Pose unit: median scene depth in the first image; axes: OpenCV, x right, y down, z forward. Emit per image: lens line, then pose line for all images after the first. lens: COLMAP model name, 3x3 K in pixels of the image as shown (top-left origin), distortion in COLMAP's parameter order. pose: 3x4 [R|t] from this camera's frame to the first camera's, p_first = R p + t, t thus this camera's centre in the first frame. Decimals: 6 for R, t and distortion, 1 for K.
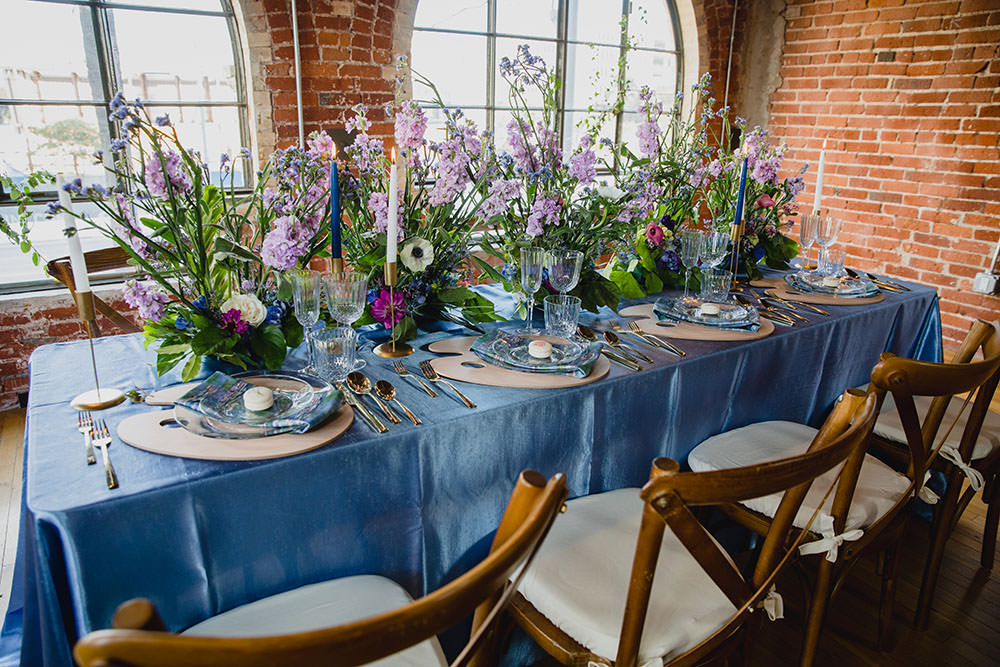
lens RADIAL K [[675.3, 0, 500.8], [0, 675.3, 329.0], [0, 0, 1]] dist [-0.039850, 0.005850]
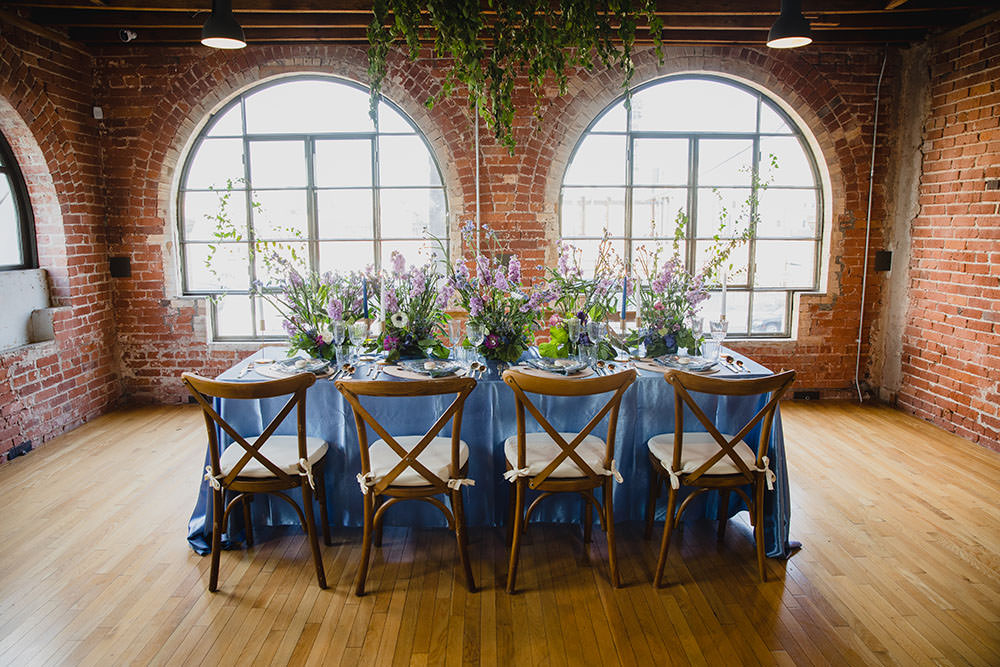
lens RADIAL K [[675.3, 0, 497.0], [0, 675.3, 329.7], [0, 0, 1]] dist [-0.039850, 0.005850]
pose [[0.863011, 0.053524, -0.502341, 0.413832], [-0.135463, 0.982474, -0.128040, 0.050725], [0.486684, 0.178549, 0.855137, -0.218620]]
